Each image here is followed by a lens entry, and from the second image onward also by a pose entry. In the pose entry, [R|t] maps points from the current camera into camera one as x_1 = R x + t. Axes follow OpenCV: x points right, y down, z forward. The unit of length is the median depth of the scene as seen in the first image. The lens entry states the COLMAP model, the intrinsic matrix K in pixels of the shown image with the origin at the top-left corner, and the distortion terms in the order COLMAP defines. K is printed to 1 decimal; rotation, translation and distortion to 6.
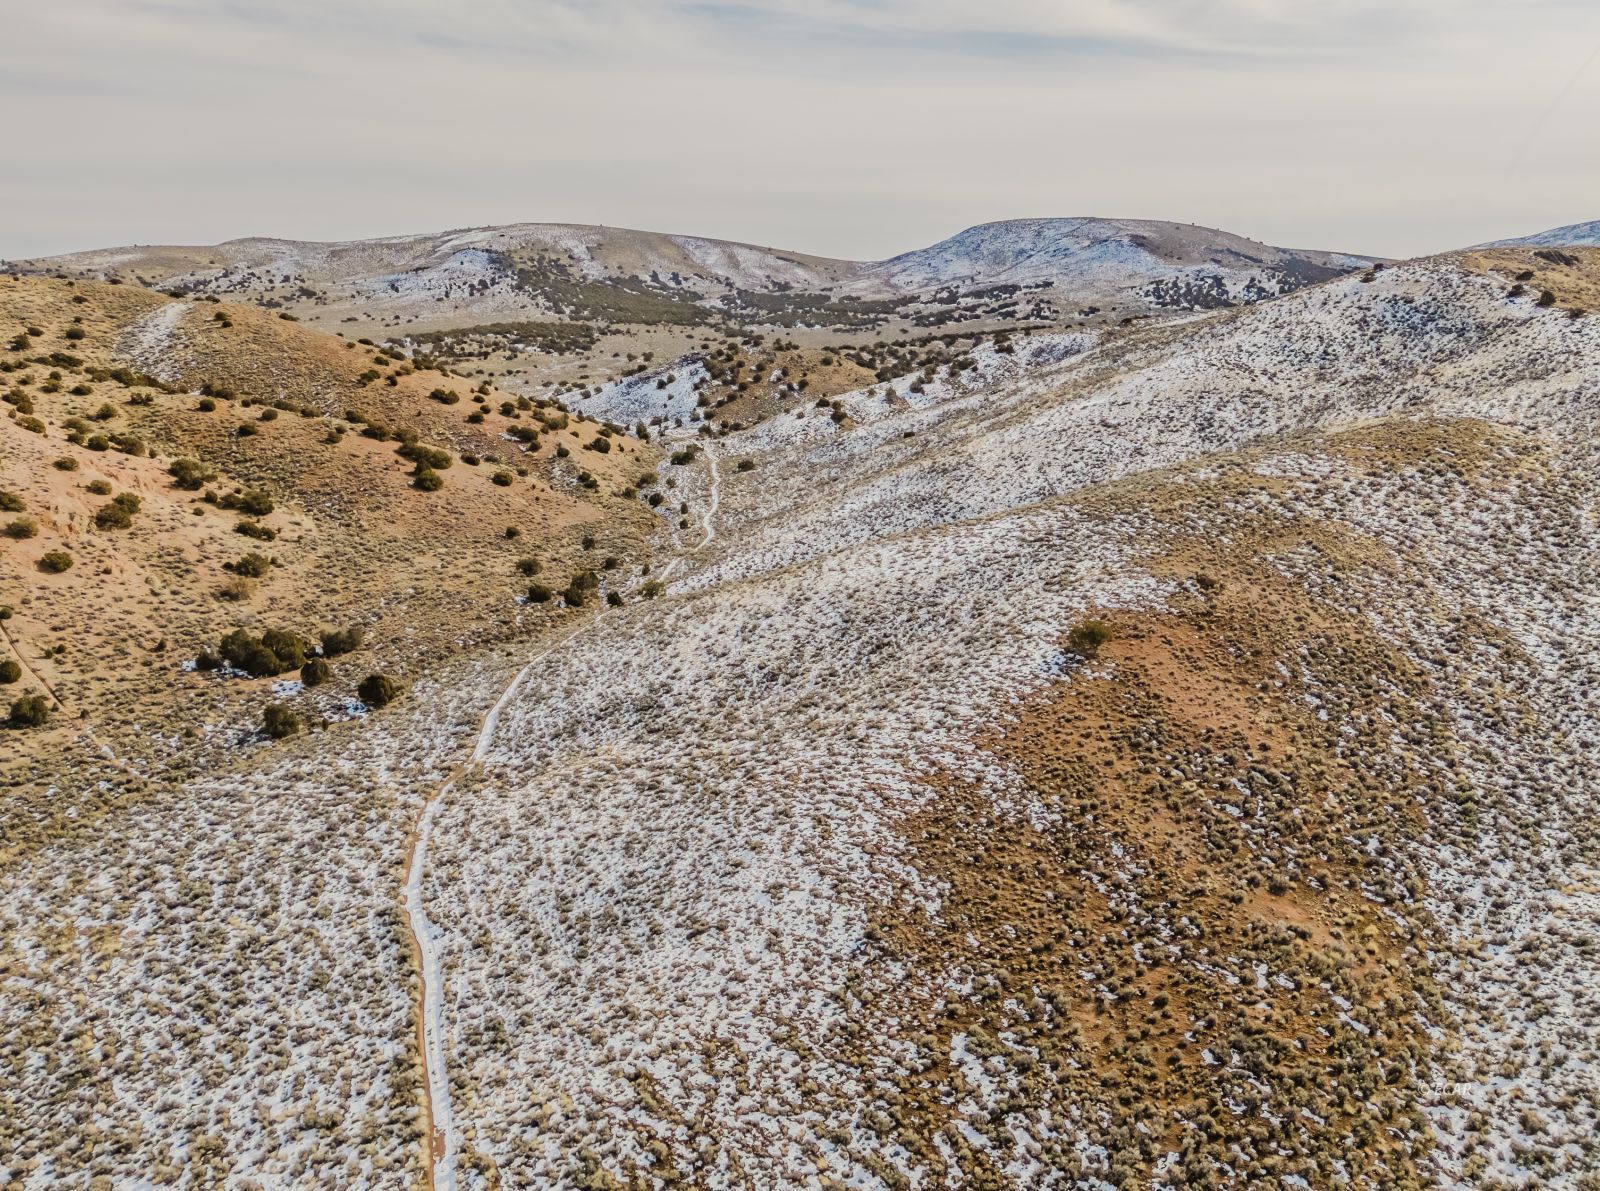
lens RADIAL K [[1171.8, 0, 804.1], [0, 1171.8, 593.8], [0, 0, 1]] dist [0.082811, -0.070318]
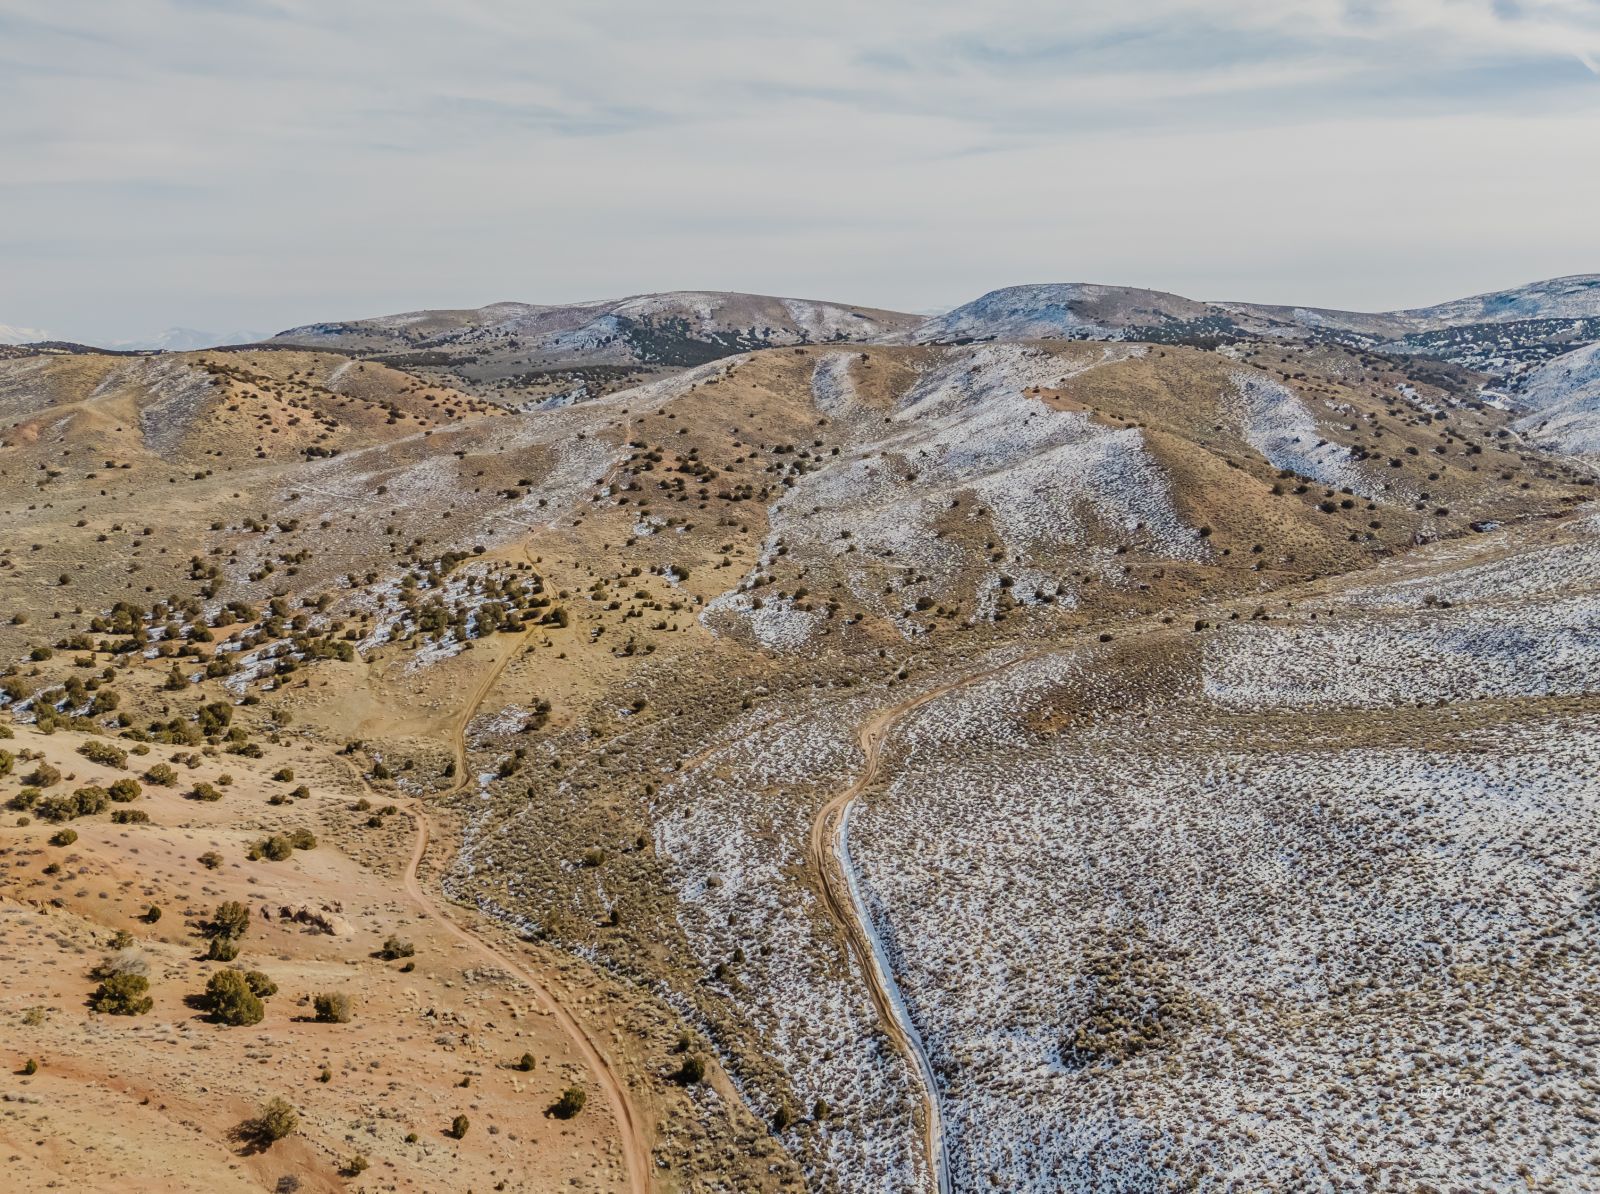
lens RADIAL K [[1174.5, 0, 801.8], [0, 1174.5, 601.1], [0, 0, 1]] dist [0.073794, -0.060974]
pose [[0.970311, 0.050955, -0.236431, 0.857713], [-0.056060, 0.998316, -0.014914, 0.209276], [0.235273, 0.027726, 0.971534, -1.020796]]
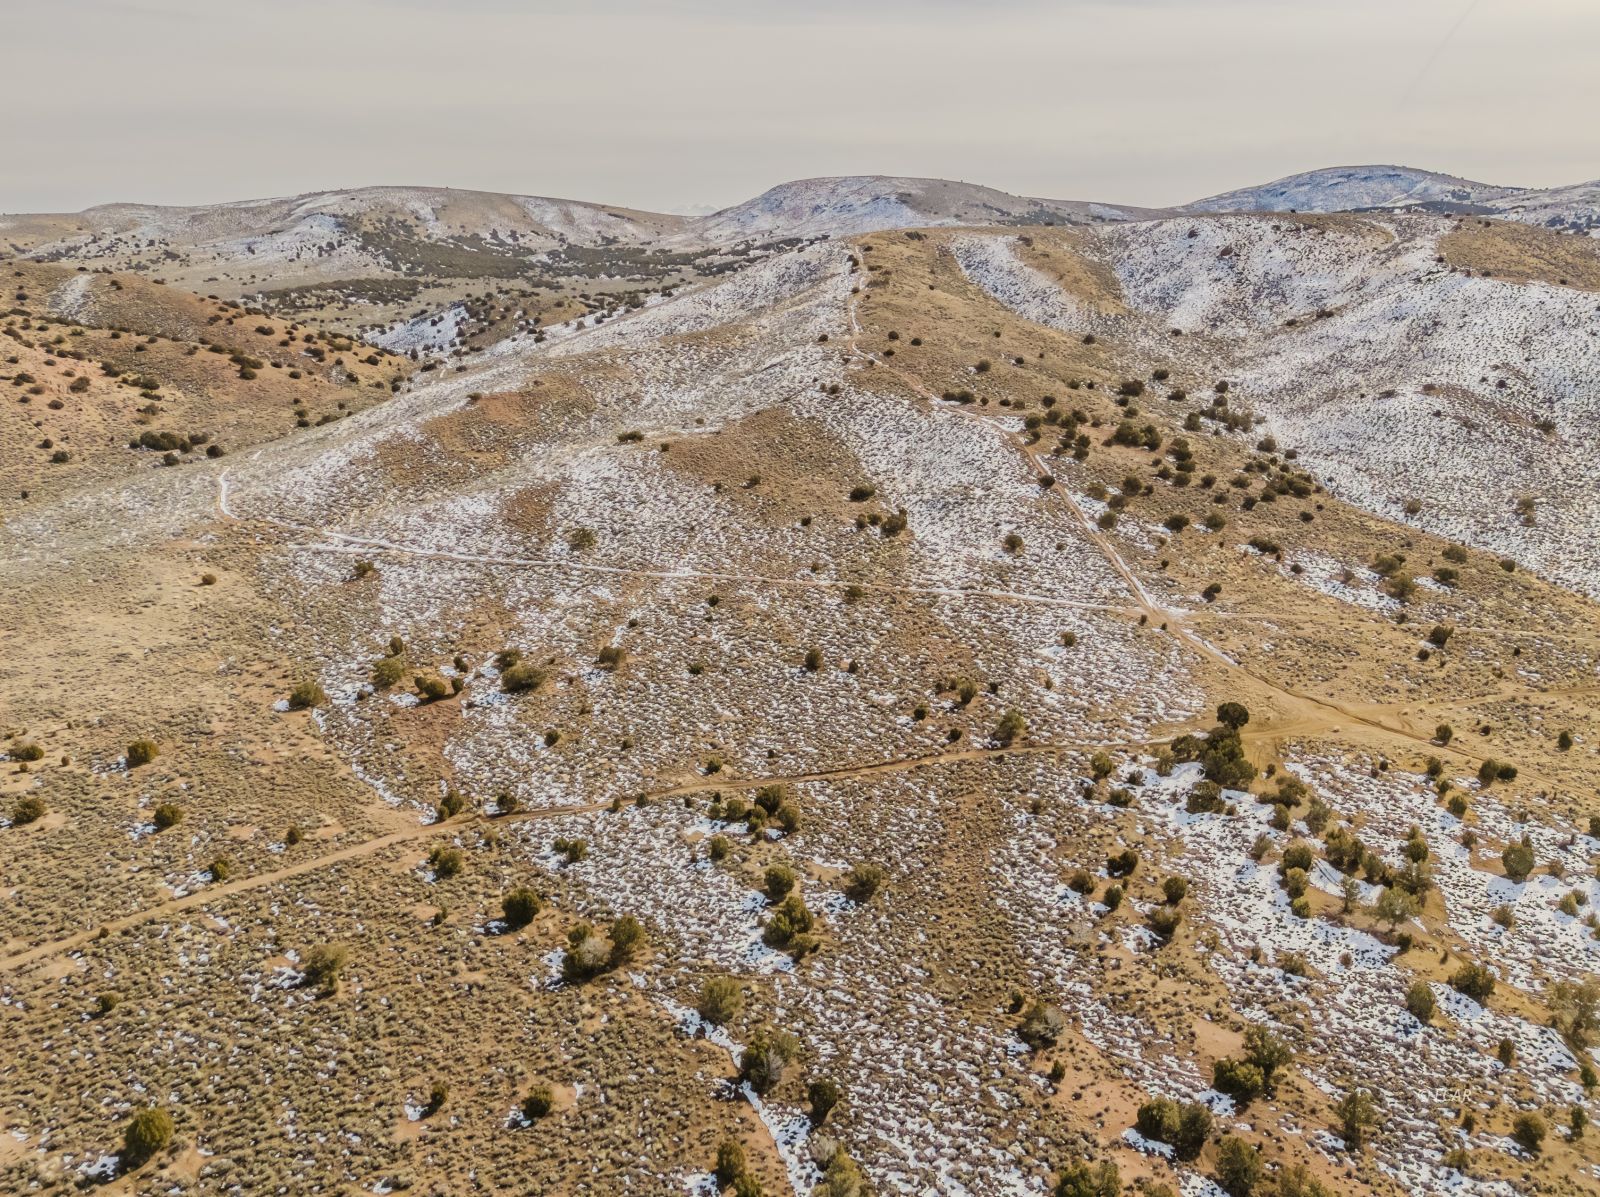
lens RADIAL K [[1175.4, 0, 810.4], [0, 1175.4, 598.5], [0, 0, 1]] dist [0.068745, -0.053989]
pose [[0.995877, -0.045591, 0.078430, 0.211239], [0.041959, 0.997997, 0.047350, 0.109825], [-0.080431, -0.043864, 0.995795, -0.498998]]
